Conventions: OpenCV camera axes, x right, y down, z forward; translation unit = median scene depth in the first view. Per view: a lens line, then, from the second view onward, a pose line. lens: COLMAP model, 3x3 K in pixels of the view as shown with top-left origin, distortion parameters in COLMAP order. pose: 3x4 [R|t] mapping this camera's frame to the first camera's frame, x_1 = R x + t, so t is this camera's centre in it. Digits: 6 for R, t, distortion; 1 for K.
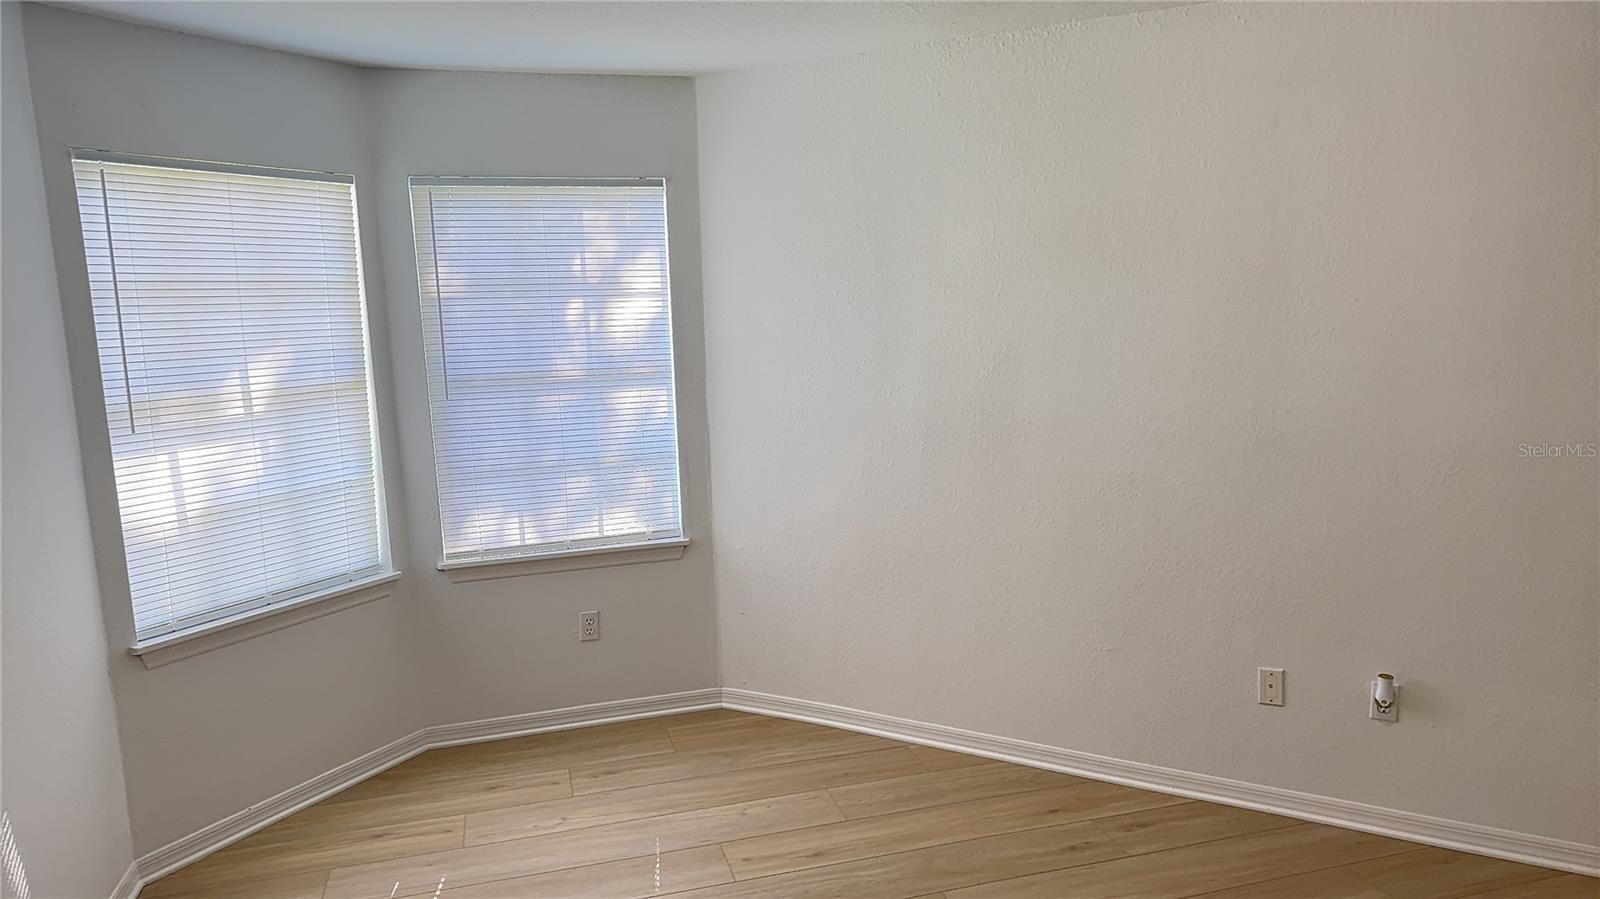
lens RADIAL K [[1071.0, 0, 800.0], [0, 1071.0, 449.5], [0, 0, 1]] dist [0.107483, -0.144726]
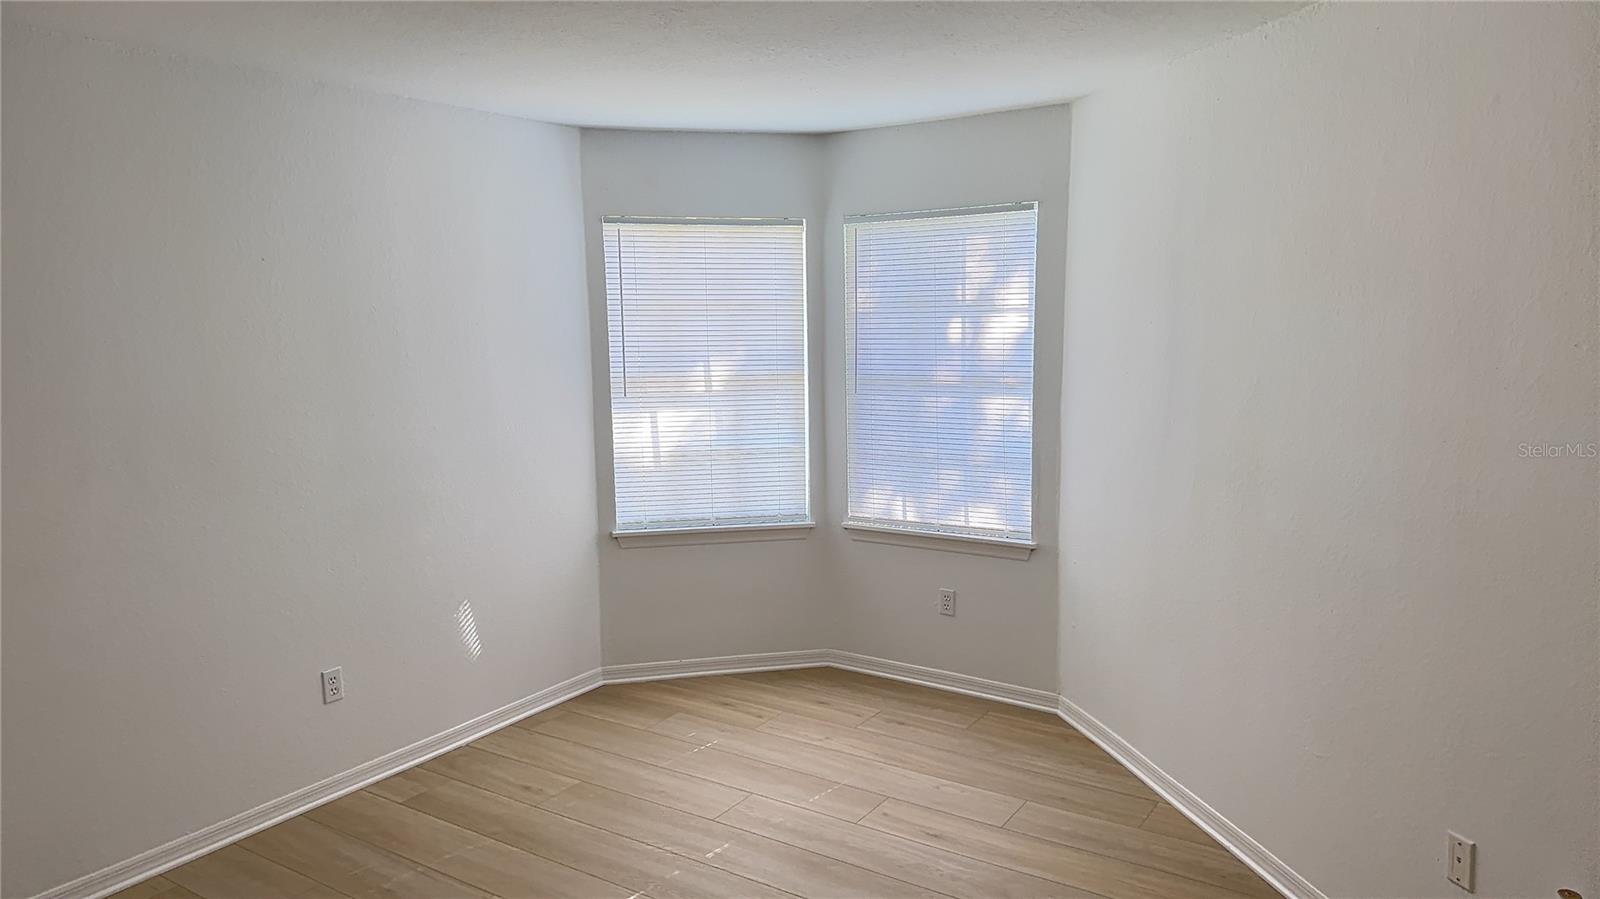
lens RADIAL K [[1071.0, 0, 800.0], [0, 1071.0, 449.5], [0, 0, 1]] dist [0.107483, -0.144726]
pose [[0.649649, 0.116022, -0.751328, 0.570793], [-0.115529, 0.991874, 0.053274, -0.040305], [0.751404, 0.052191, 0.657775, 0.140078]]
